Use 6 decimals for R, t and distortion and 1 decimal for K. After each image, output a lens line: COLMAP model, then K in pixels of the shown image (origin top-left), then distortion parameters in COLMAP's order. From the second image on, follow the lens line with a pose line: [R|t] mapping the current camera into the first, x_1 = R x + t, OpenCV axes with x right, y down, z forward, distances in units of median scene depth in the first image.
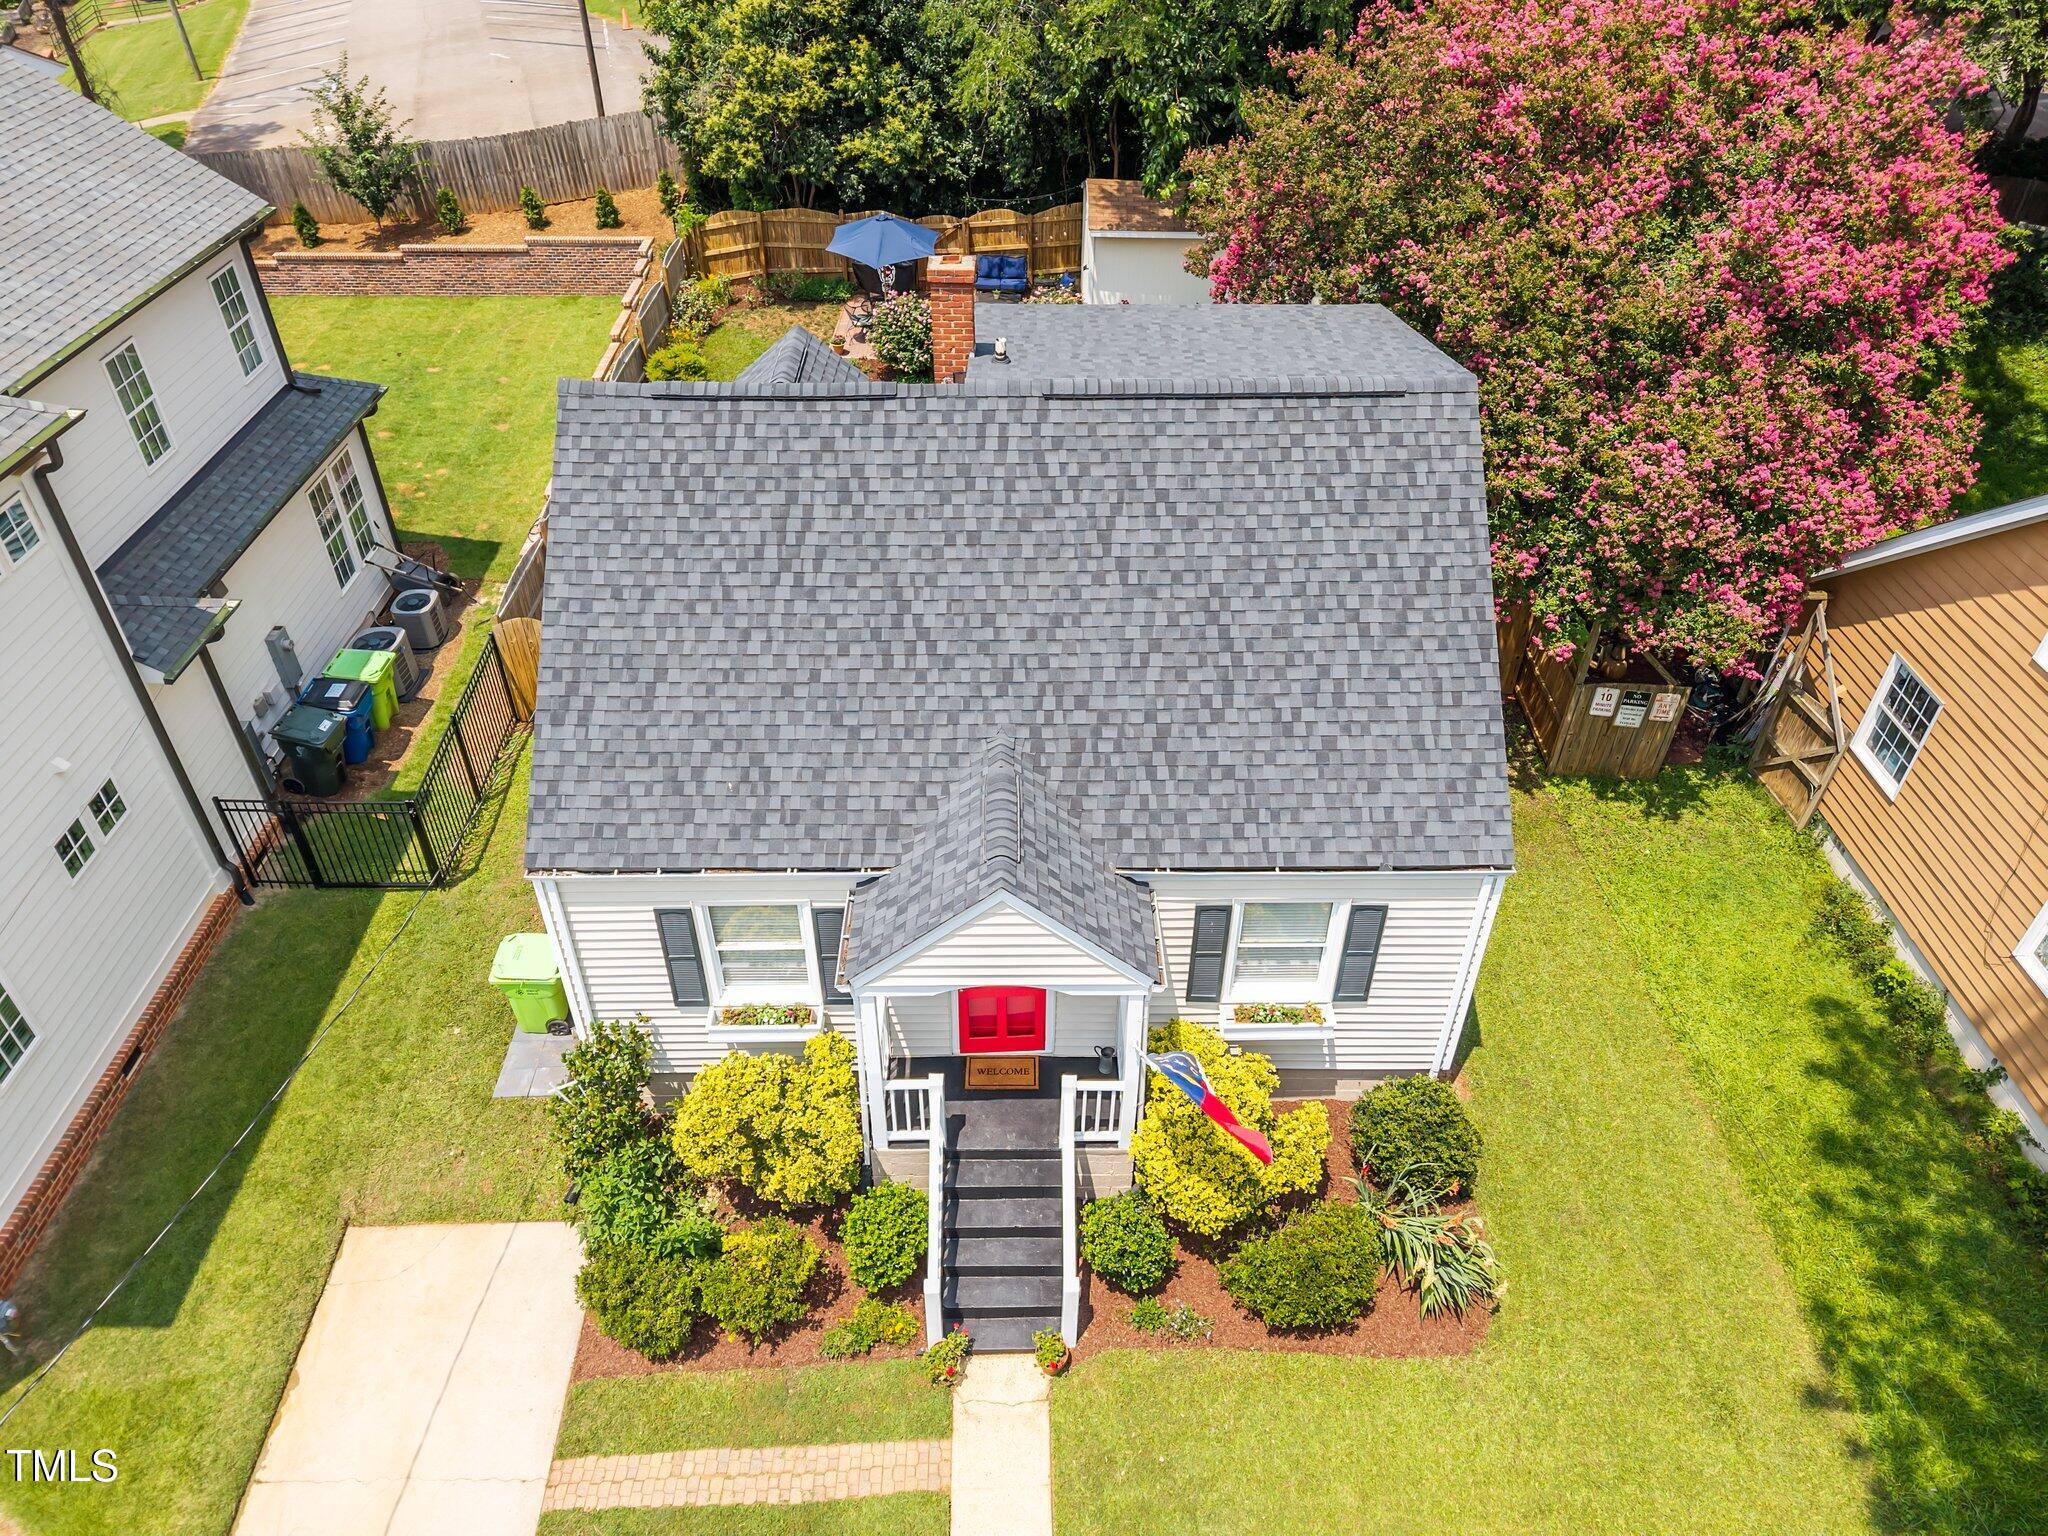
lens RADIAL K [[1364.0, 0, 1019.2], [0, 1364.0, 774.5], [0, 0, 1]] dist [0.028933, -0.024949]
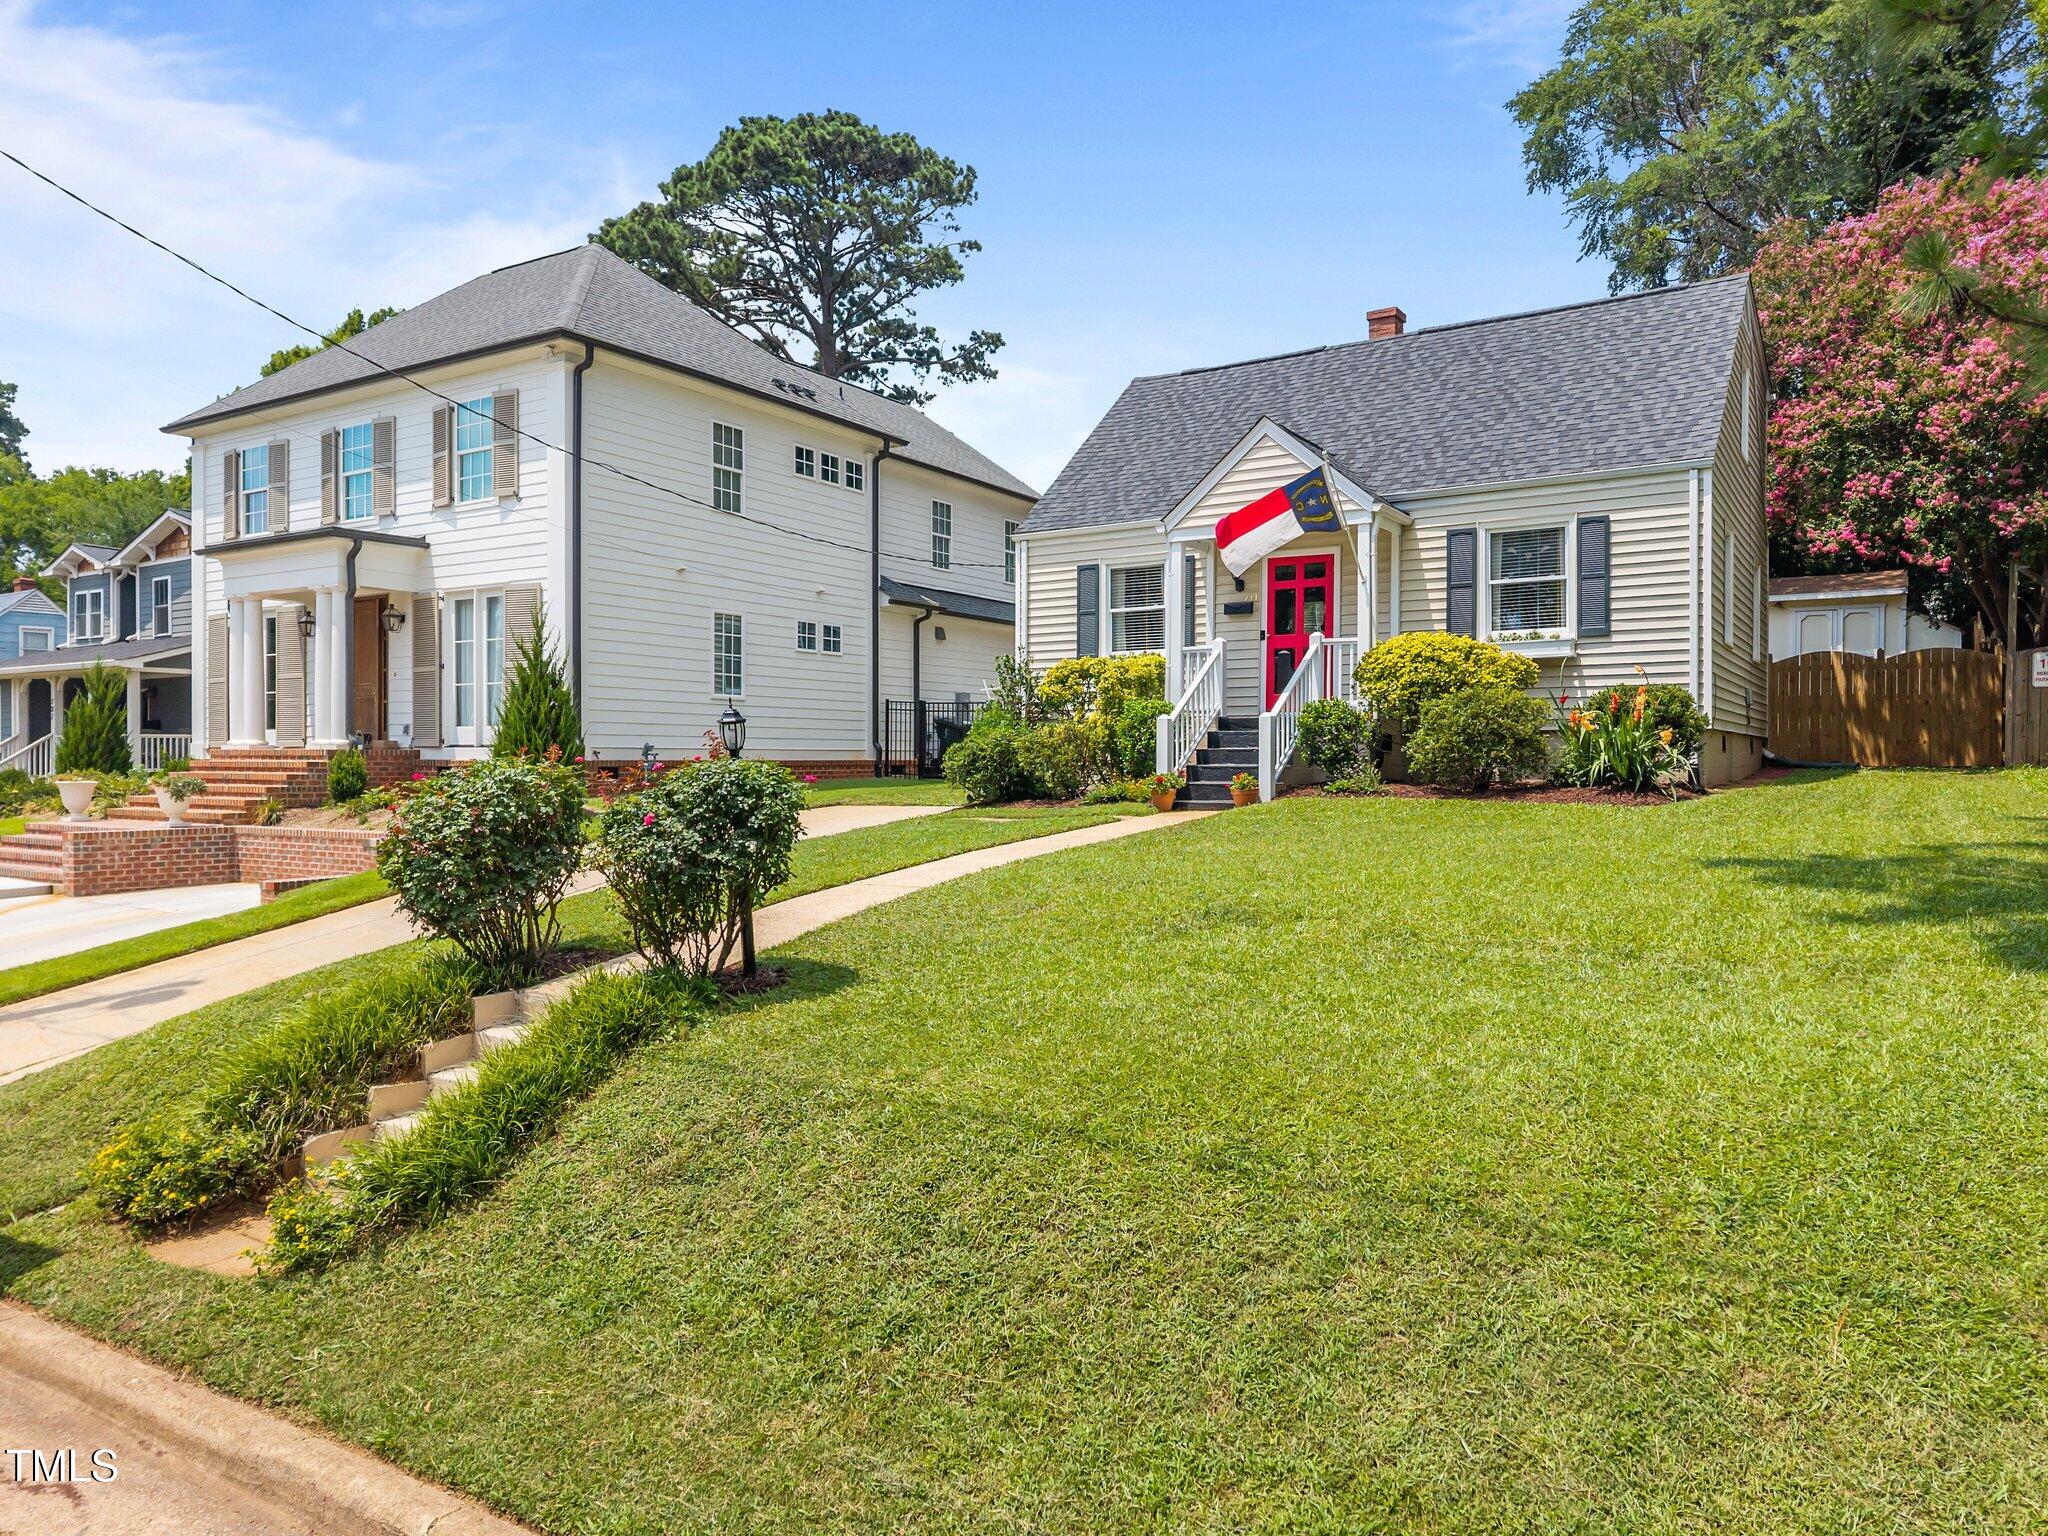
lens RADIAL K [[1384.0, 0, 1015.4], [0, 1384.0, 777.3], [0, 0, 1]] dist [0.031421, -0.035929]
pose [[0.839430, 0.000436, -0.543468, 0.471453], [-0.337508, 0.784207, -0.520679, 1.029668], [0.425965, 0.620499, 0.658434, 0.119672]]
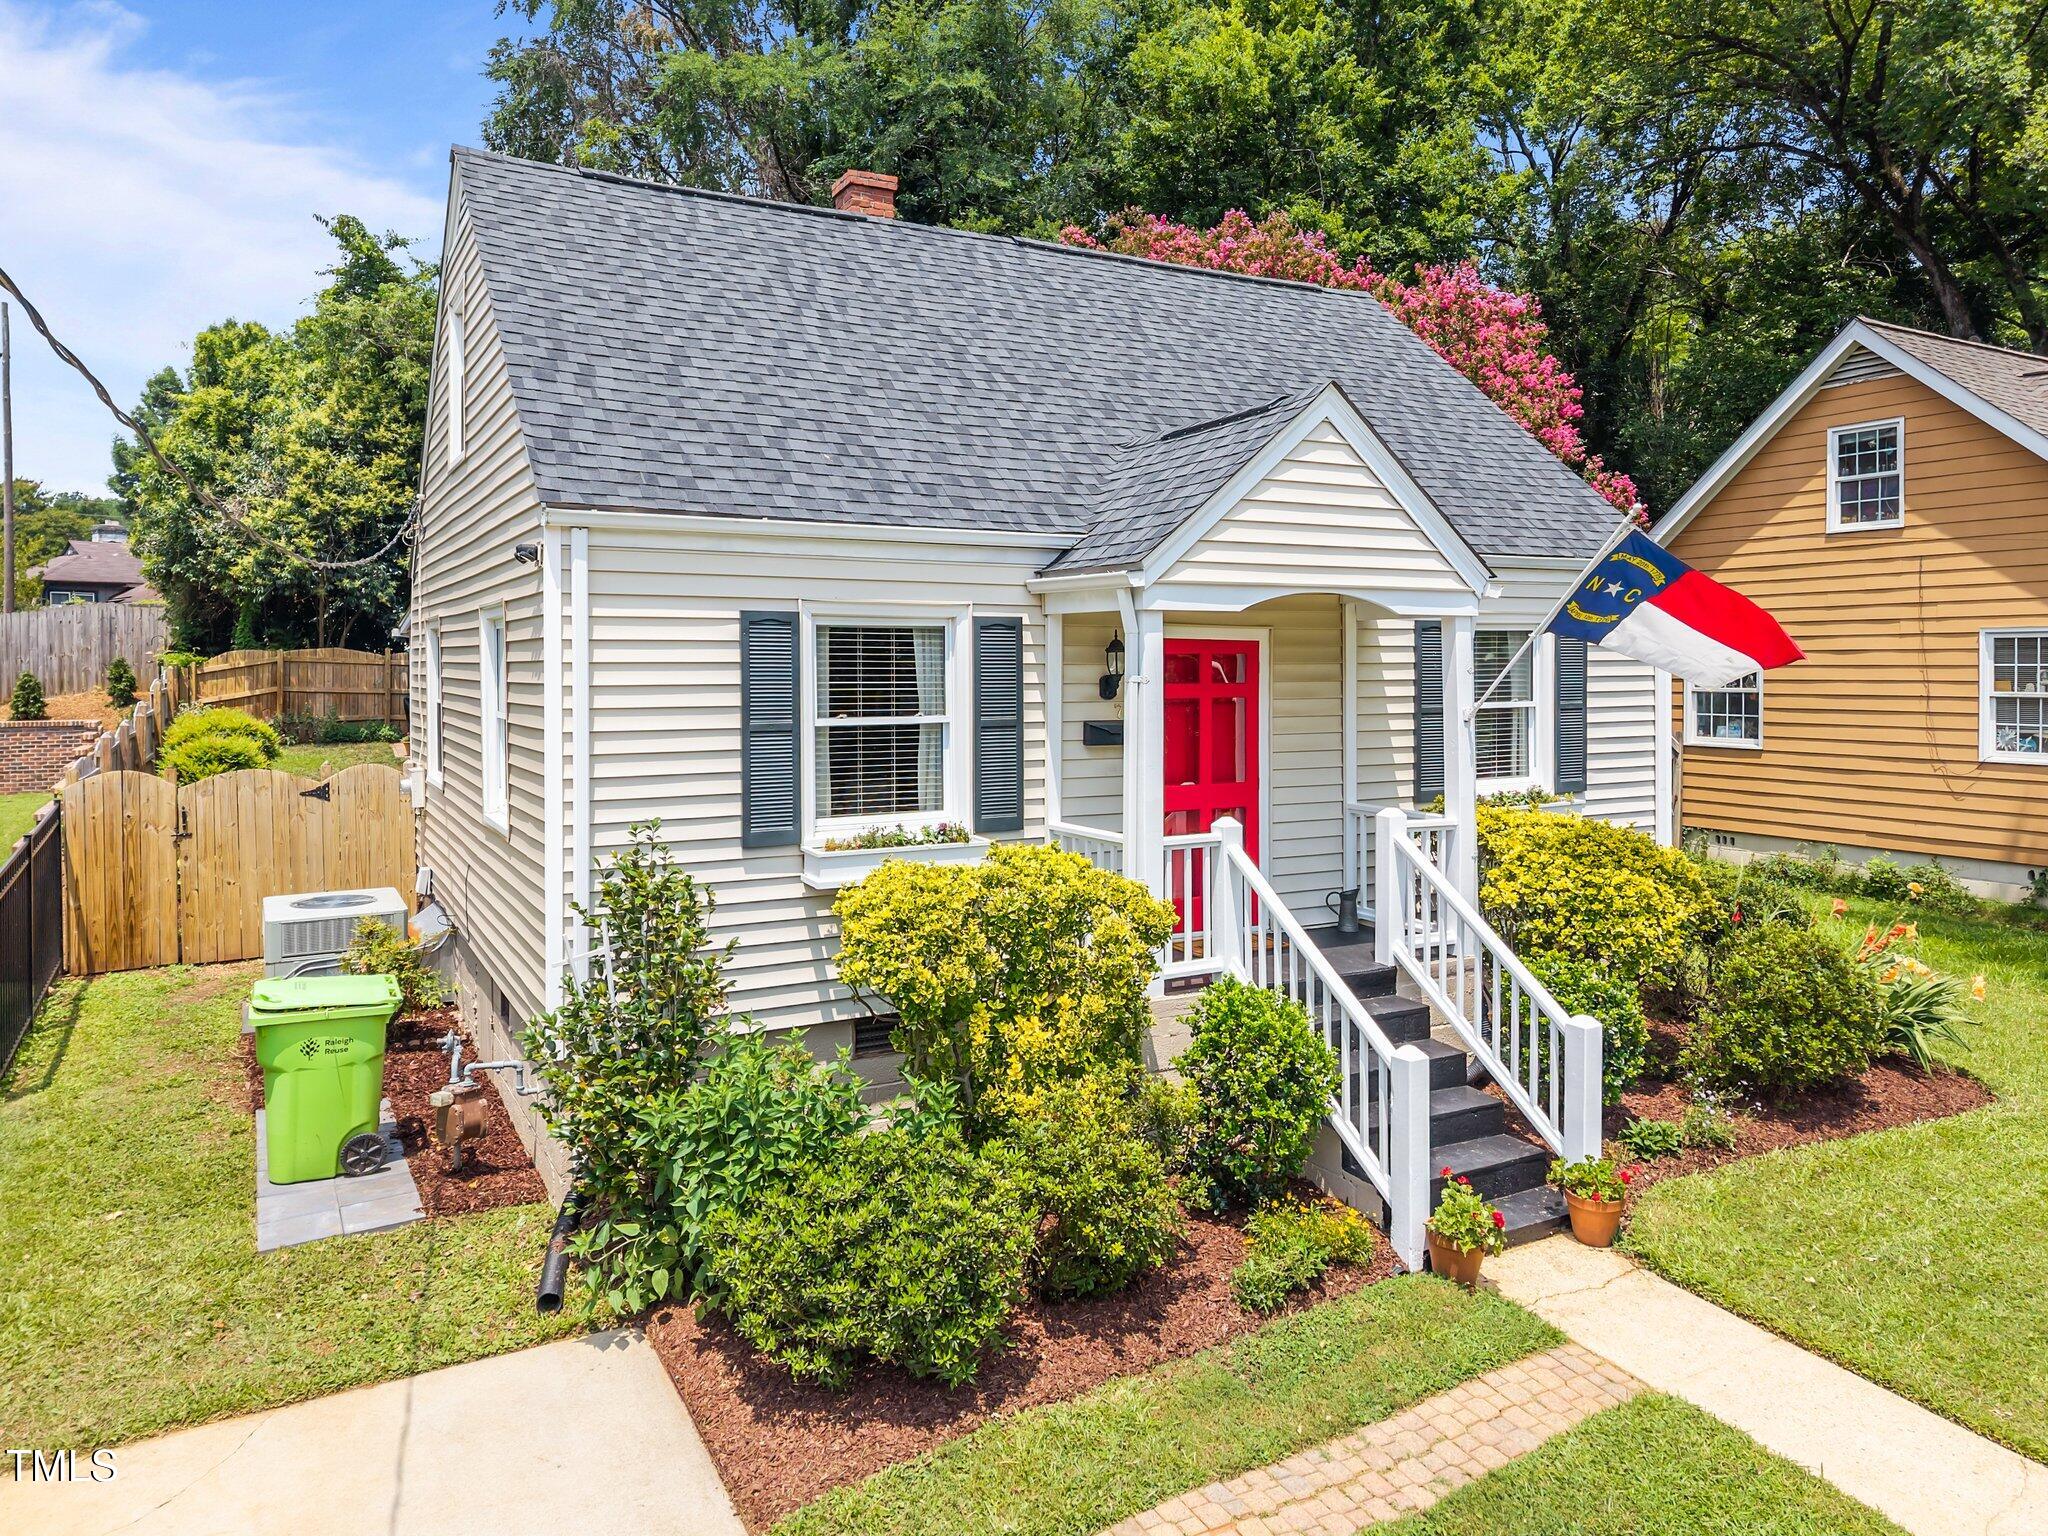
lens RADIAL K [[1404.2, 0, 1031.0], [0, 1404.2, 688.2], [0, 0, 1]] dist [0.022429, -0.003078]
pose [[0.881256, -0.011429, 0.472501, -0.425565], [0.298281, 0.788926, -0.537237, 0.470853], [-0.366628, 0.614382, 0.698655, 0.515852]]
